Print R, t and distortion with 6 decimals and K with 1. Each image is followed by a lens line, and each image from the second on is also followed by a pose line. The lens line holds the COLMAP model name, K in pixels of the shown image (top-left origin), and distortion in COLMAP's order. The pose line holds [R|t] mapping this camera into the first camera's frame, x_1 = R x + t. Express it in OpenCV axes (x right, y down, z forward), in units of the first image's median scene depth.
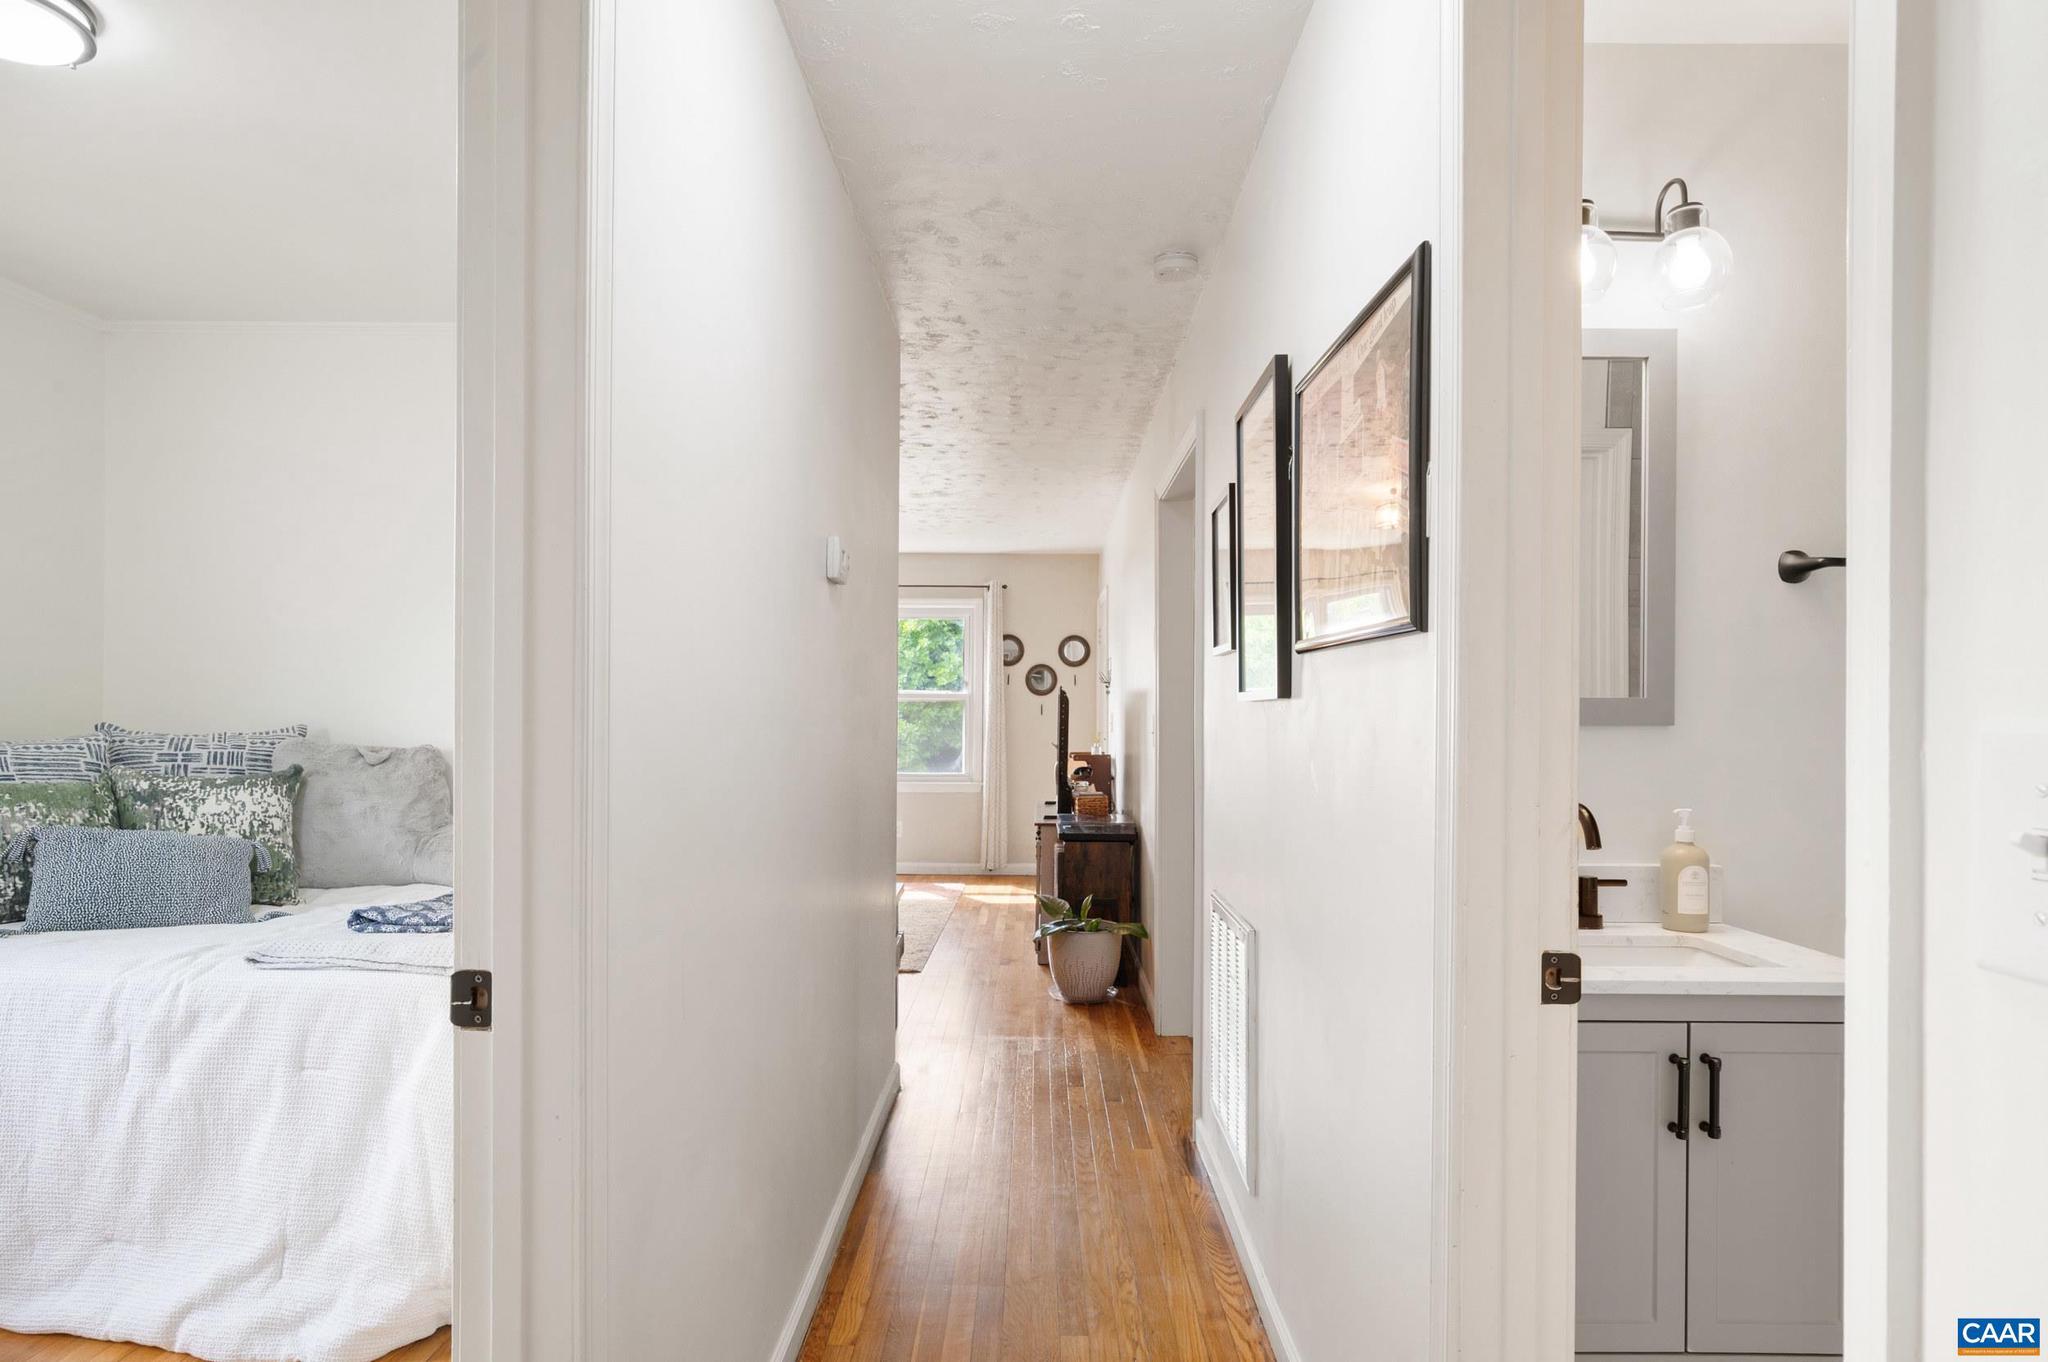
lens RADIAL K [[1142.0, 0, 1024.2], [0, 1142.0, 721.5], [0, 0, 1]] dist [-0.004411, -0.000200]
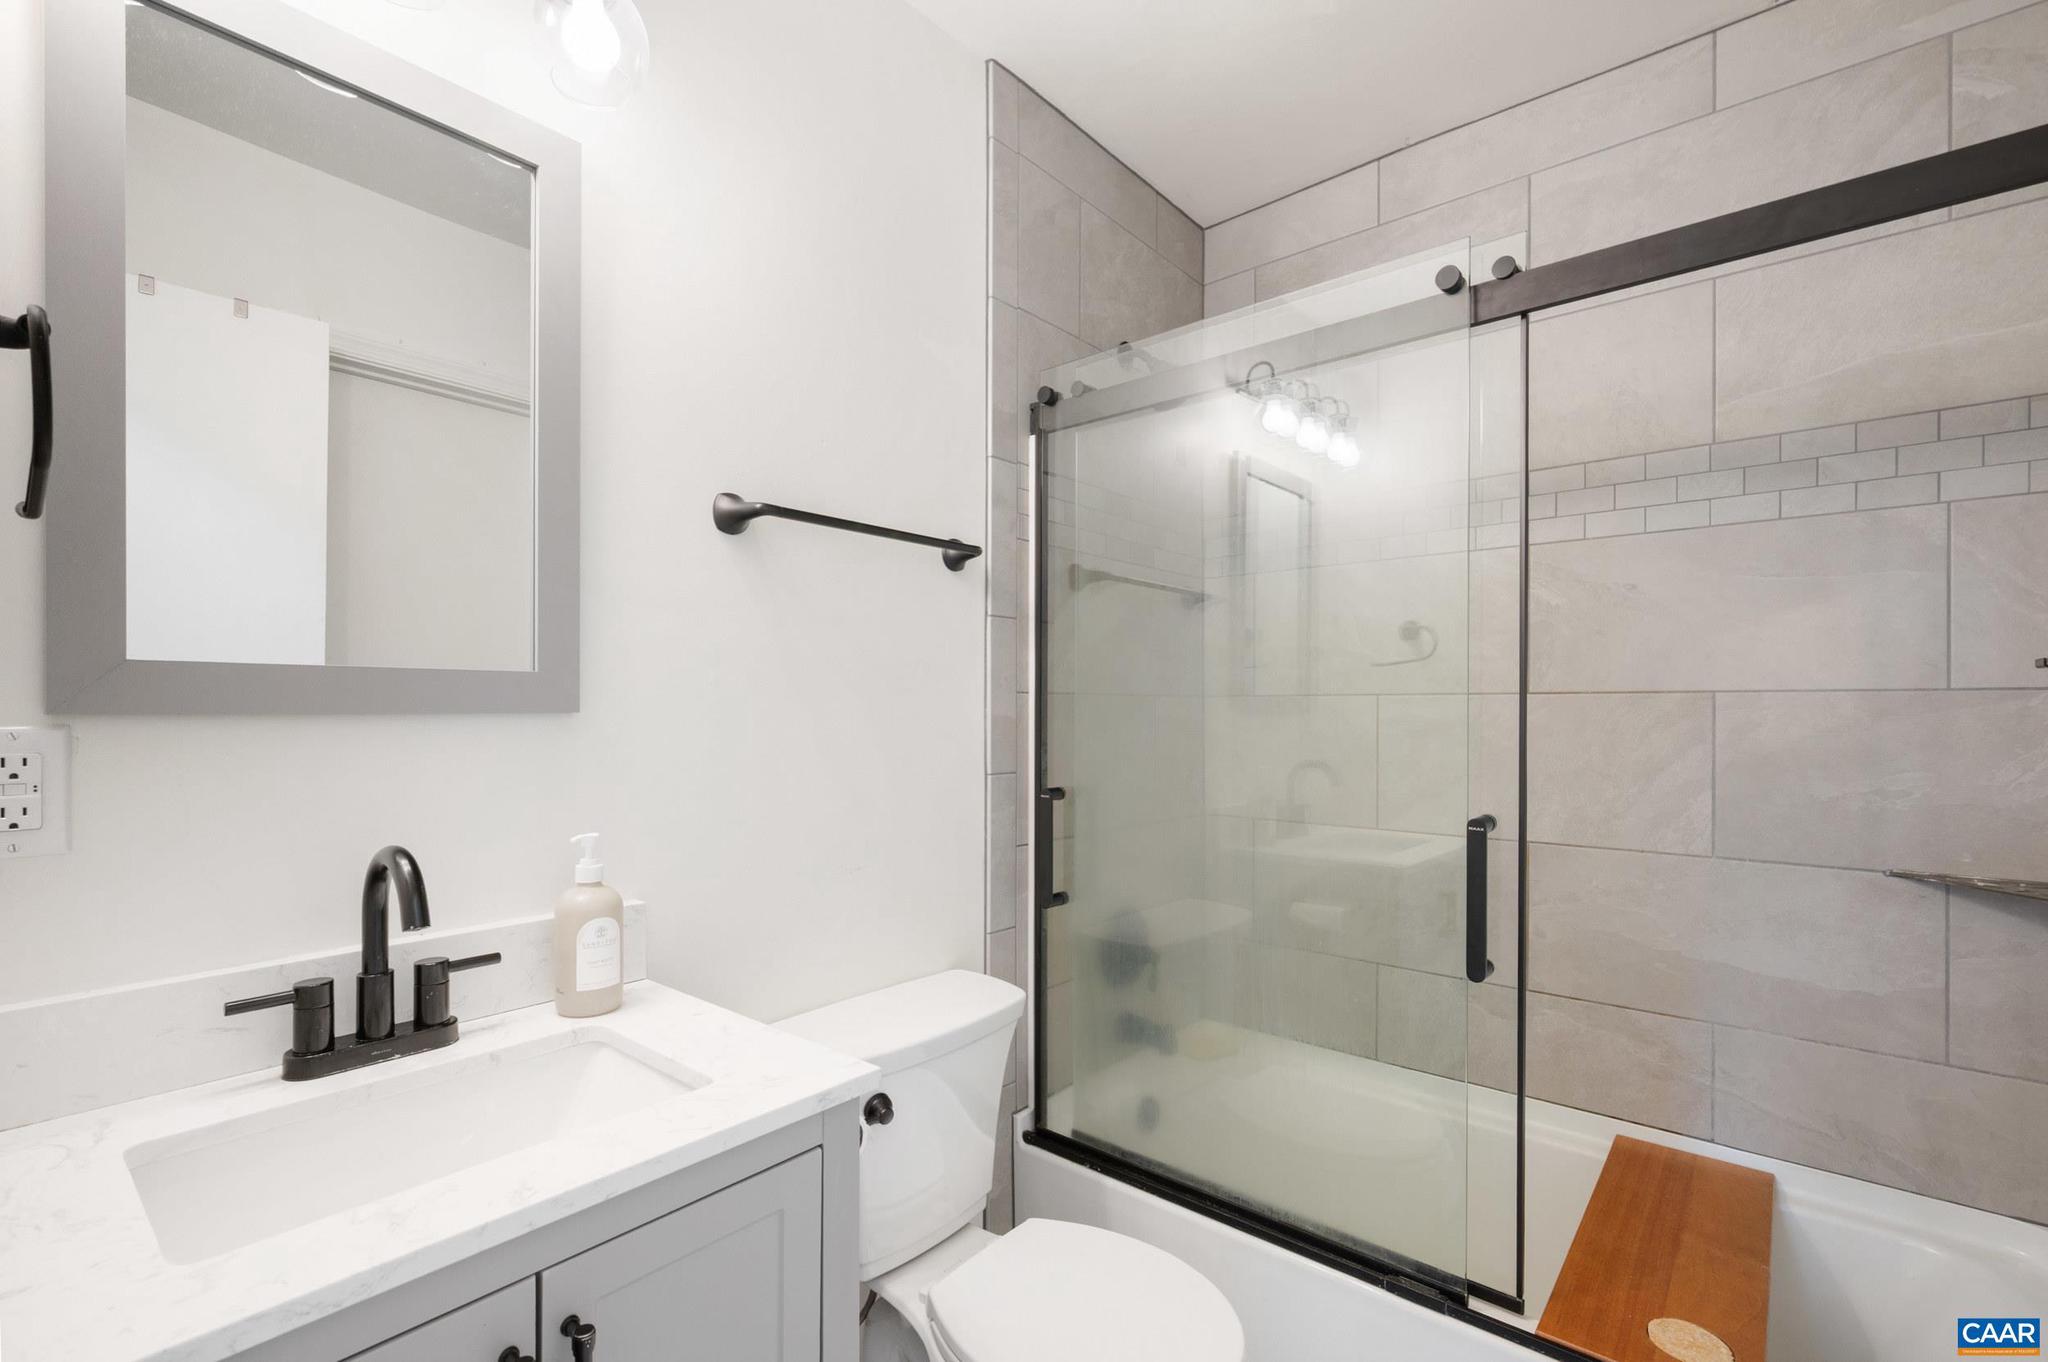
lens RADIAL K [[911.5, 0, 1017.2], [0, 911.5, 702.3], [0, 0, 1]] dist [0.001597, 0.000025]
pose [[0.643349, 0.000167, 0.765573, 0.240980], [0.003779, 0.999987, -0.003394, 0.000435], [-0.765564, 0.005076, 0.643340, 0.333310]]
